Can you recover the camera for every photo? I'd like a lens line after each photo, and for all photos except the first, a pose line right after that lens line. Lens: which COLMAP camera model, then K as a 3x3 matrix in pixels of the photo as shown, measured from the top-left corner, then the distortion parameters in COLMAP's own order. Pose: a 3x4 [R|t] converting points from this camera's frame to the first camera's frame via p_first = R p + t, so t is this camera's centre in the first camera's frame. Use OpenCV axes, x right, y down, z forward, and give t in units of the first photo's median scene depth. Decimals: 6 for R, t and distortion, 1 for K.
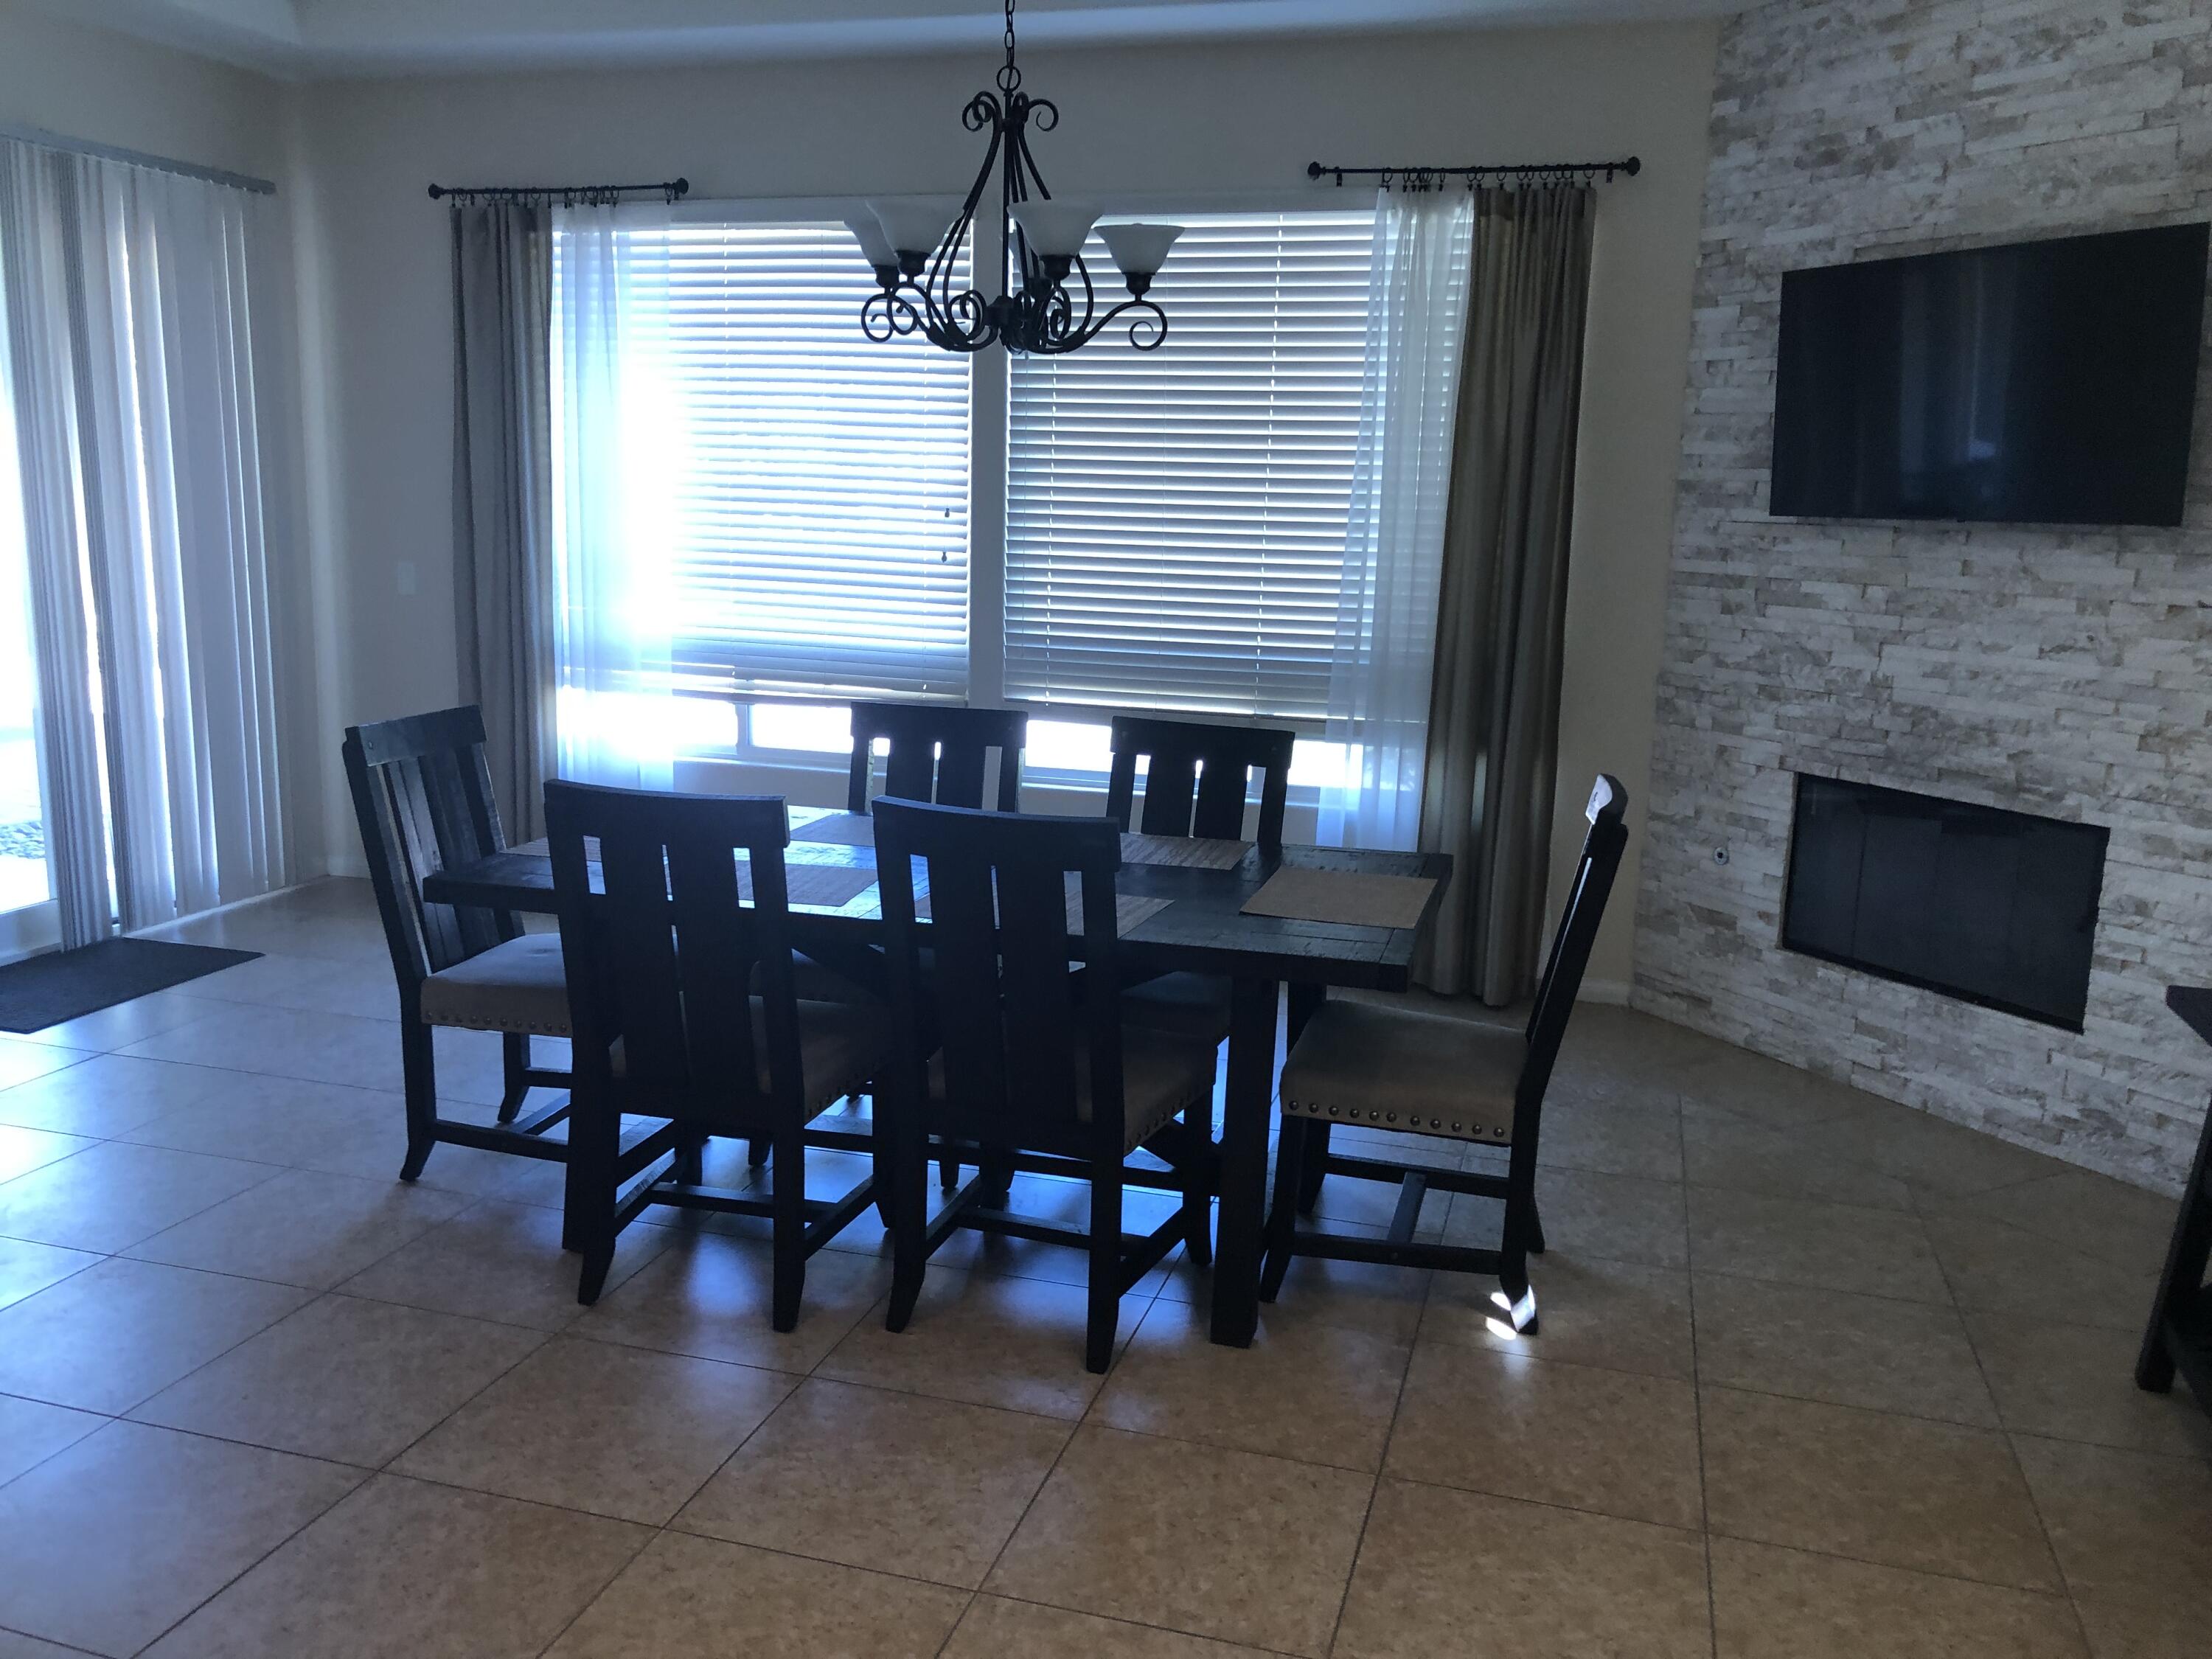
lens RADIAL K [[1835.8, 0, 1114.0], [0, 1835.8, 830.9], [0, 0, 1]] dist [0.037264, -0.026757]
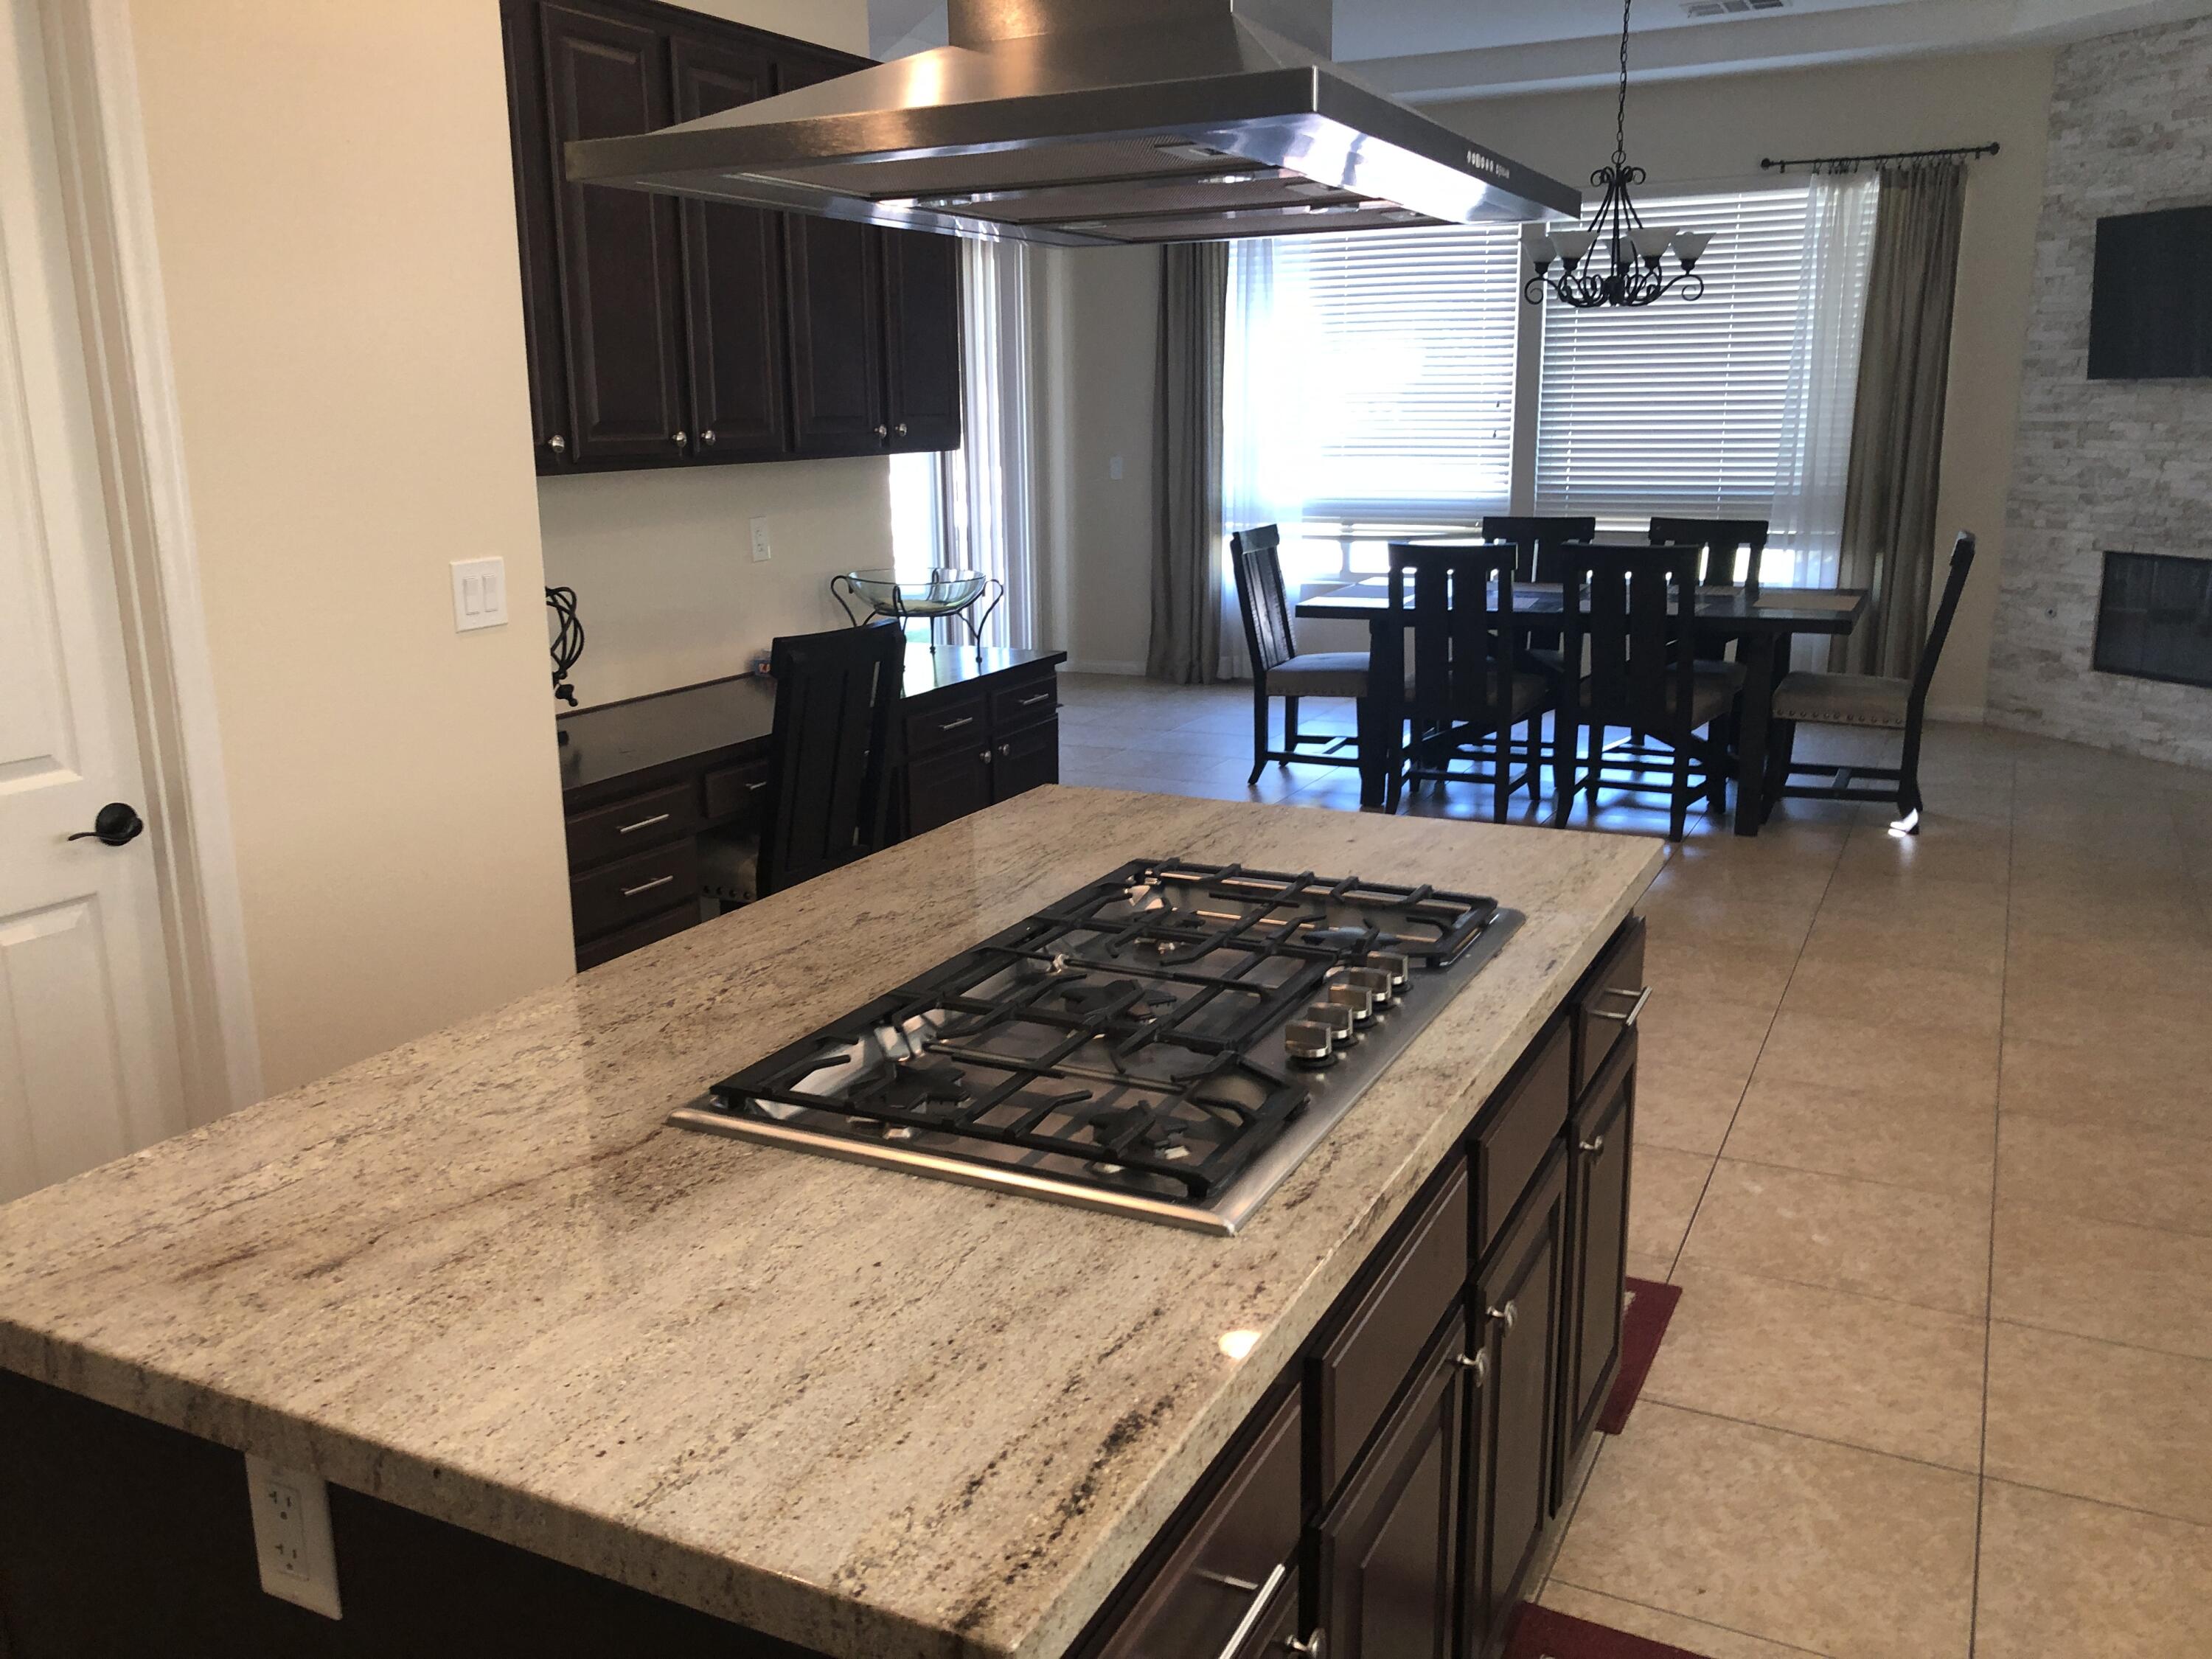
lens RADIAL K [[1835.8, 0, 1094.5], [0, 1835.8, 820.6], [0, 0, 1]] dist [0.037264, -0.026757]
pose [[0.982295, 0.000516, -0.187339, -0.154051], [0.006771, 0.999245, 0.038257, 0.122428], [0.187217, -0.038848, 0.981550, -0.636552]]
